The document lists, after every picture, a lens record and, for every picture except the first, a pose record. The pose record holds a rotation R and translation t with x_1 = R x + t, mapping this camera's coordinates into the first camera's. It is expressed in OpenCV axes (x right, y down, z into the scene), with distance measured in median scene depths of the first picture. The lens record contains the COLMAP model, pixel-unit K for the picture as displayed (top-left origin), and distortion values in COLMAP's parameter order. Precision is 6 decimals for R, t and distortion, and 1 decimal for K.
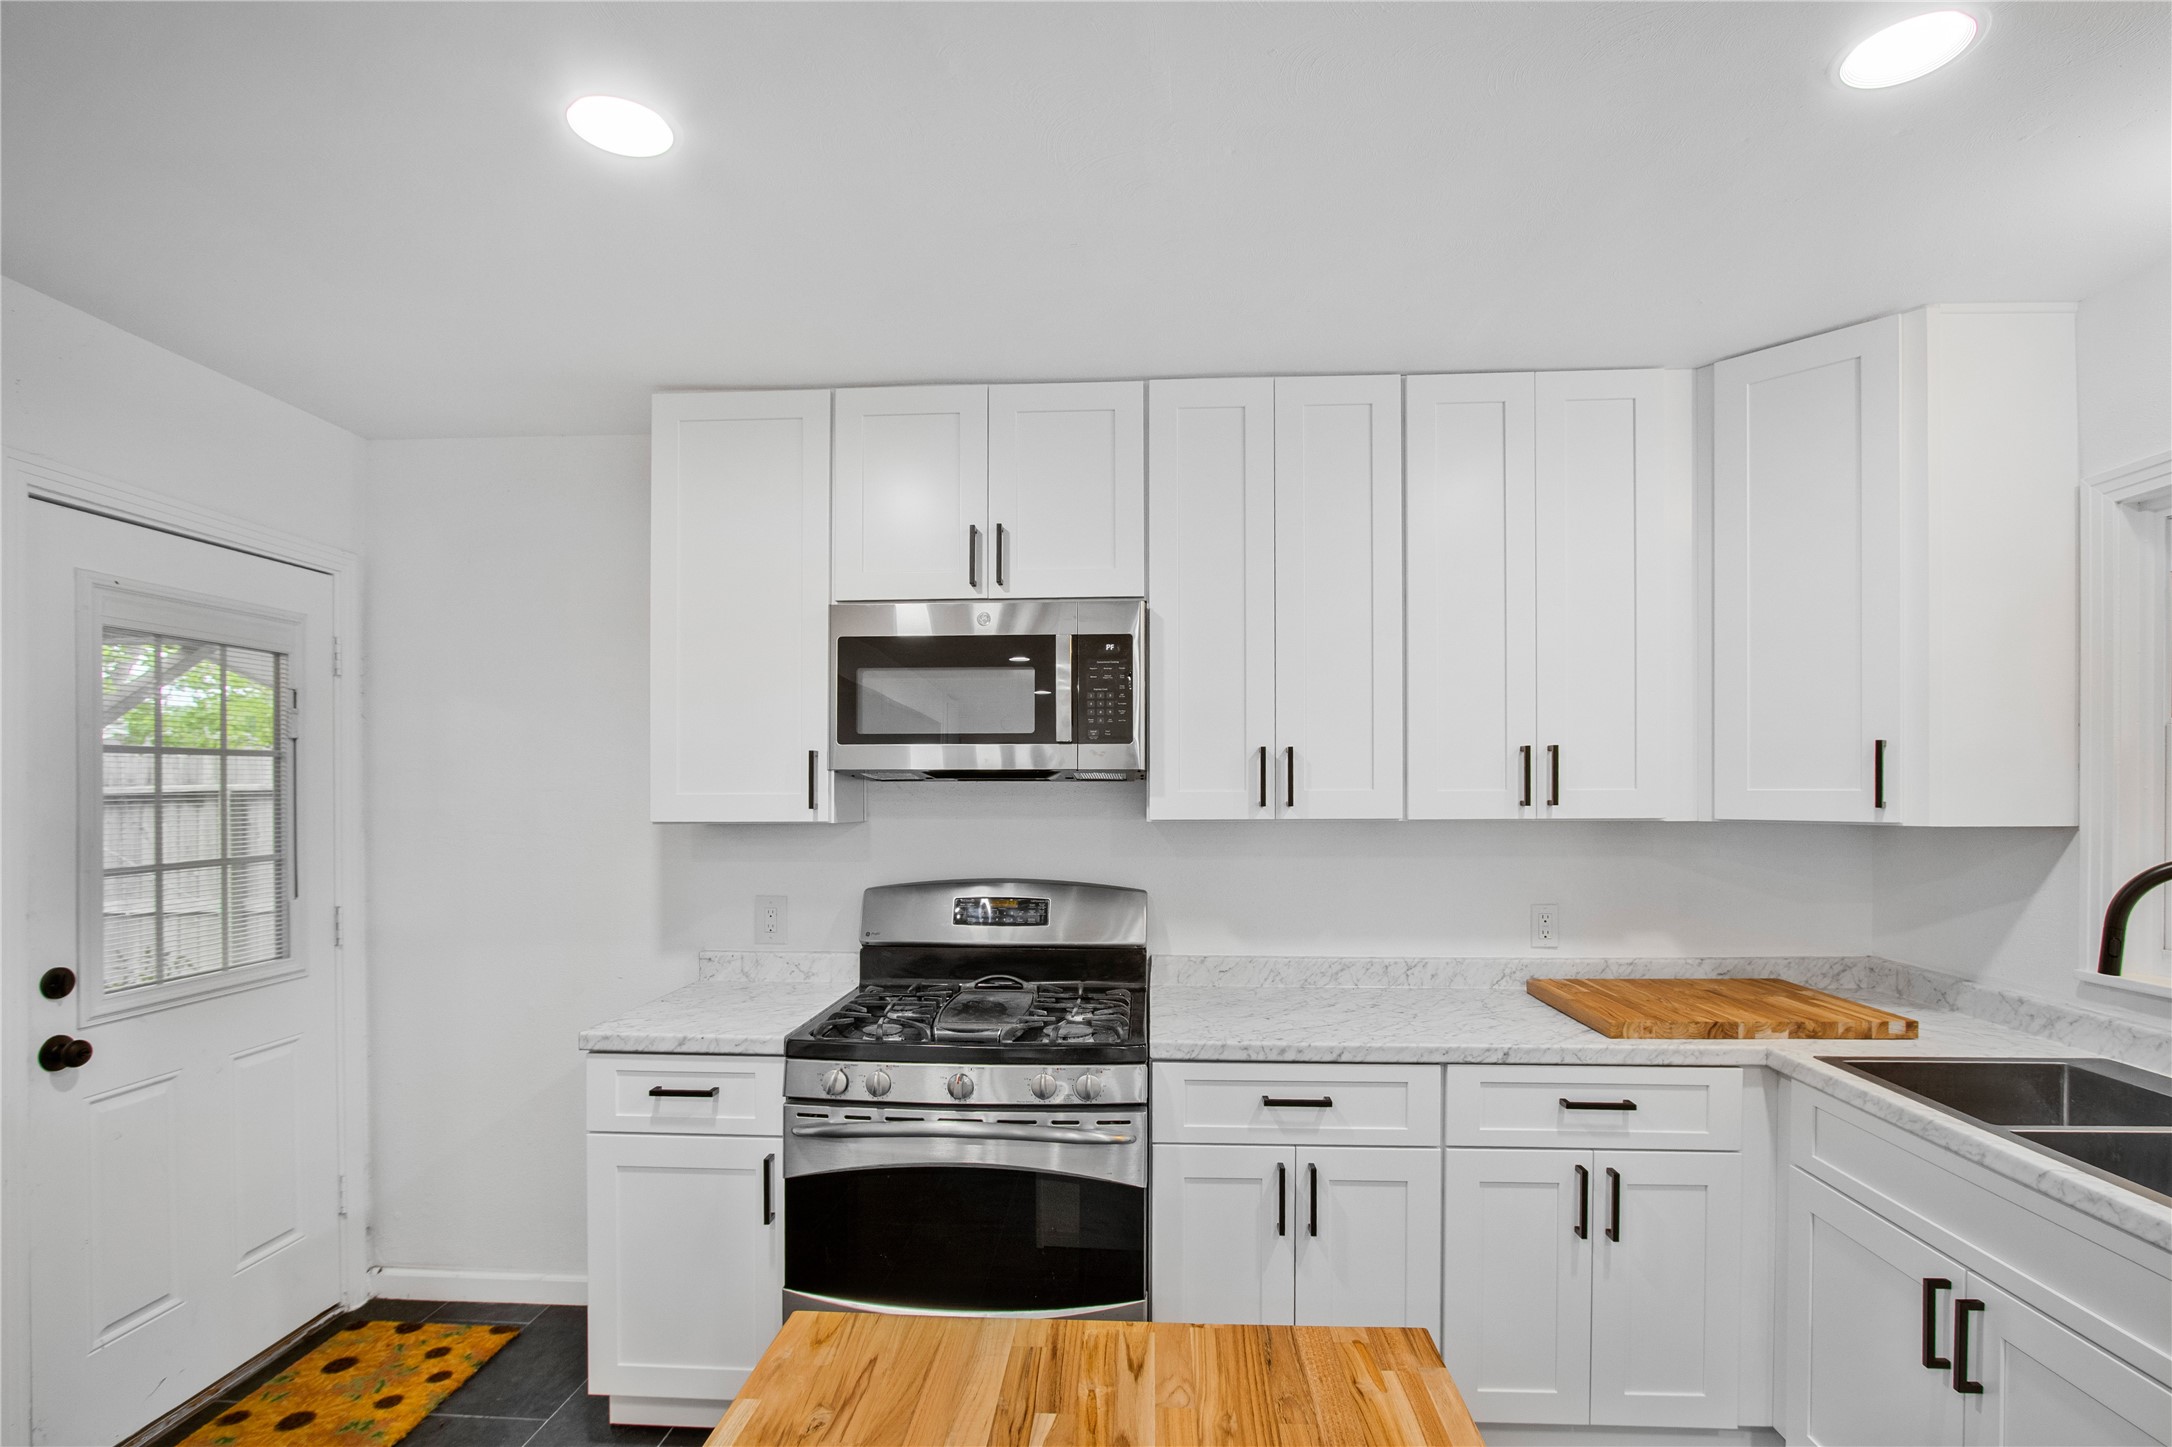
lens RADIAL K [[1031.8, 0, 1093.0], [0, 1031.8, 797.3], [0, 0, 1]] dist [-0.015867, 0.001115]
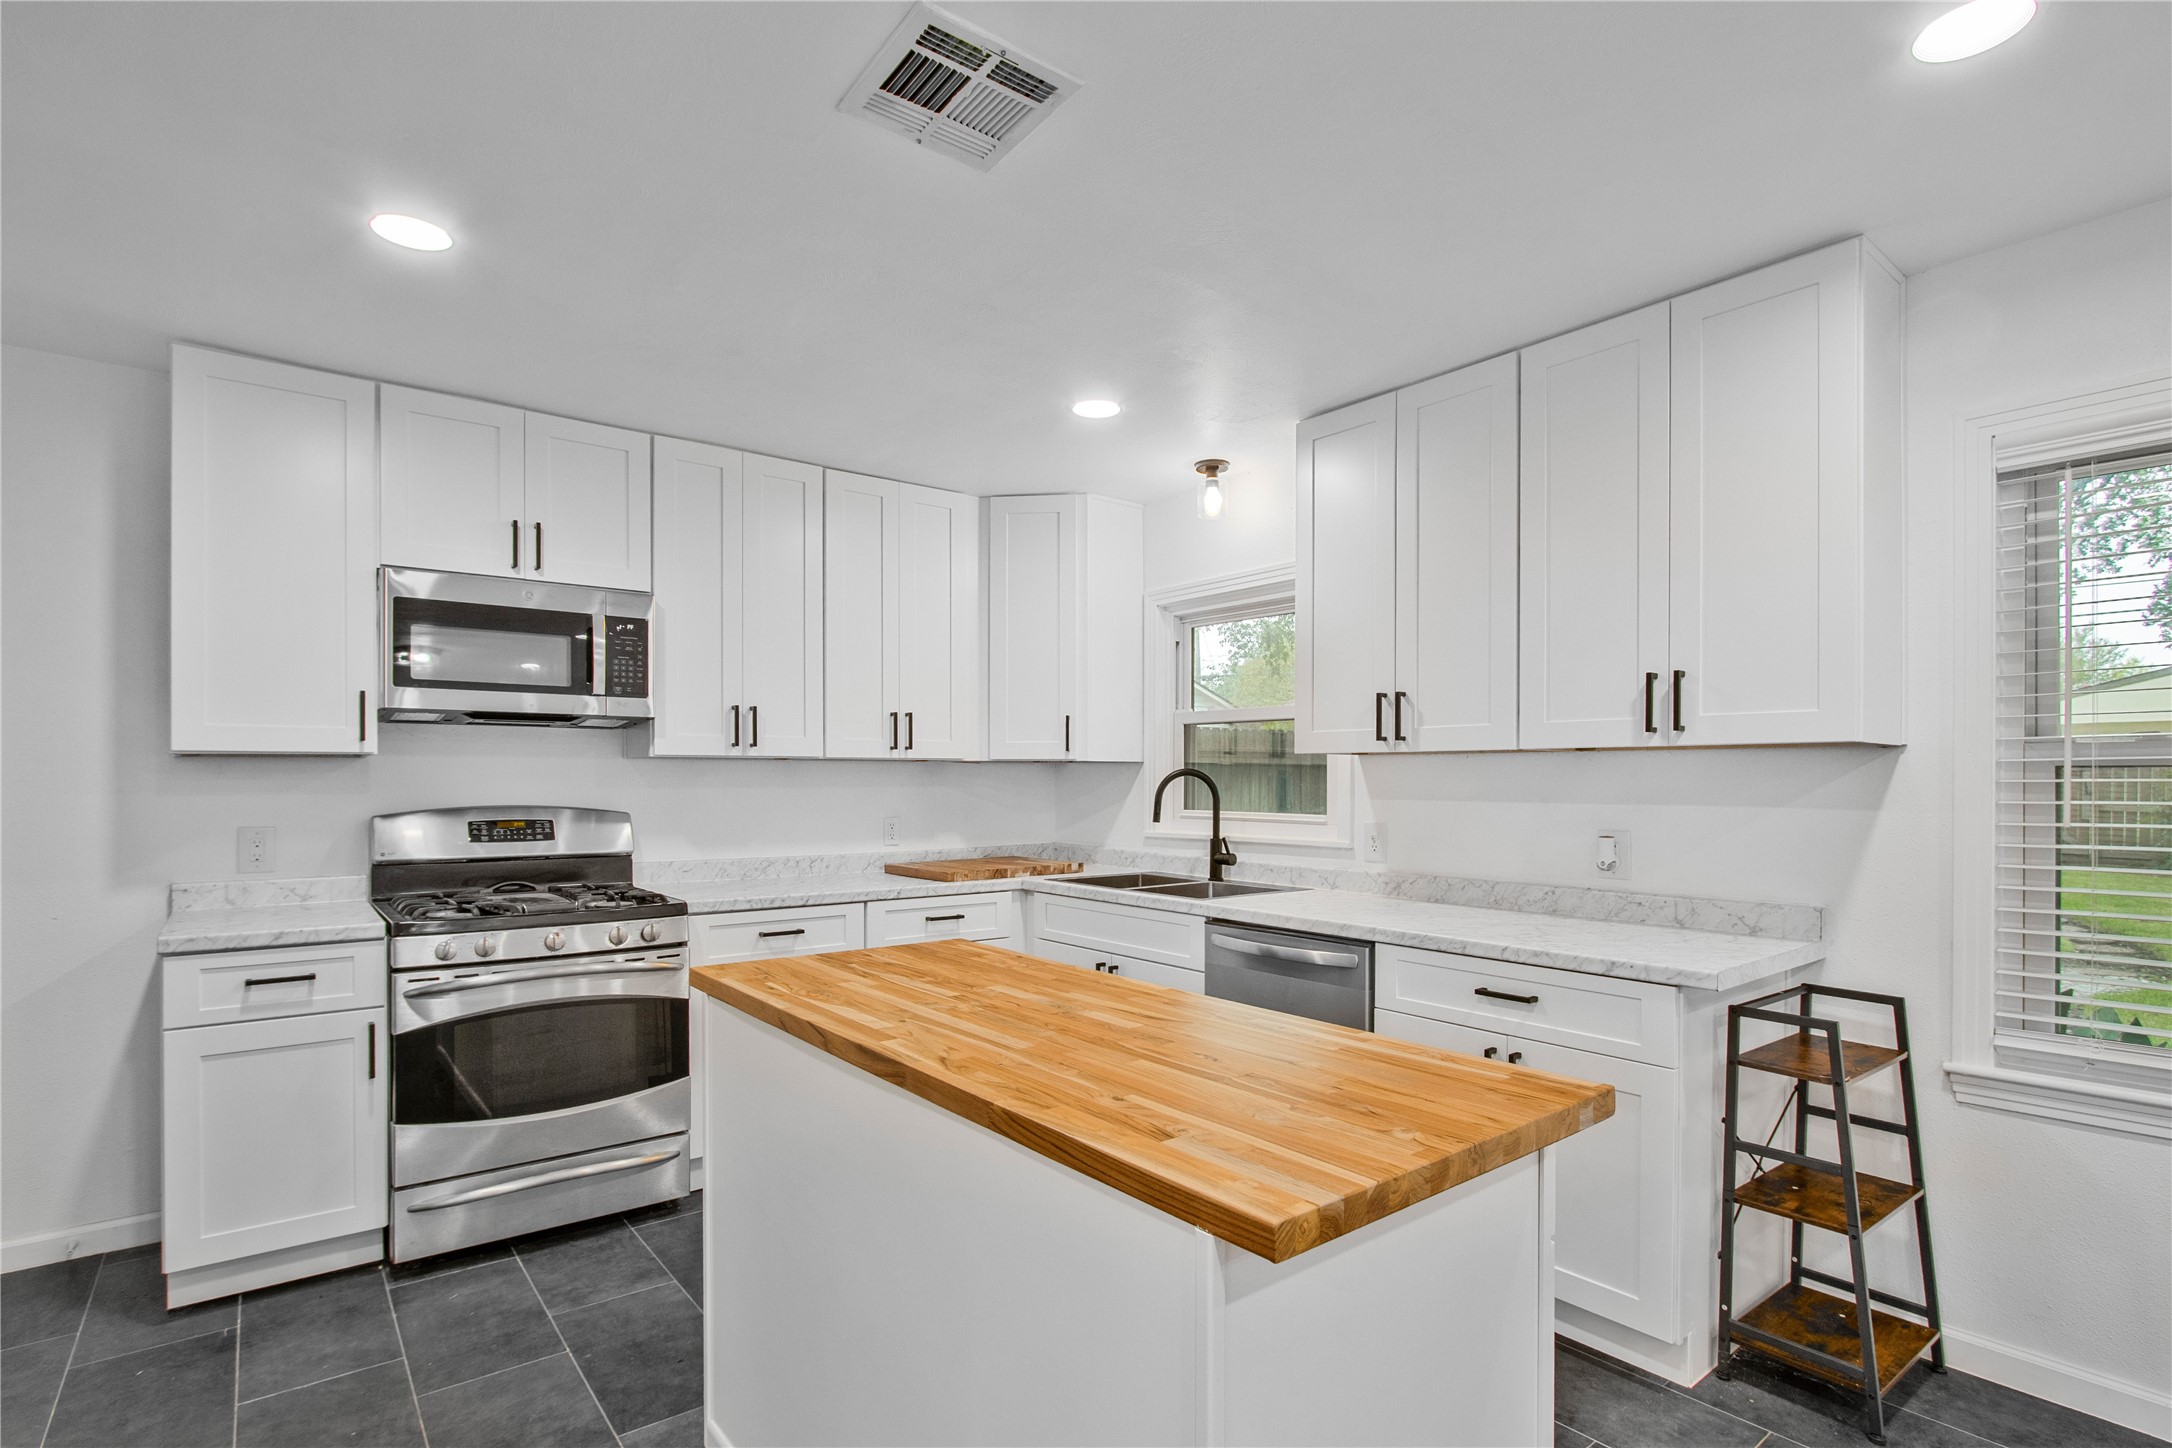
lens RADIAL K [[1056.0, 0, 1078.1], [0, 1056.0, 789.1], [0, 0, 1]] dist [-0.026344, 0.000941]
pose [[0.749140, -0.004148, 0.662399, -0.467644], [0.003906, 0.999991, 0.001845, 0.069686], [-0.662400, 0.001205, 0.749149, -0.438290]]
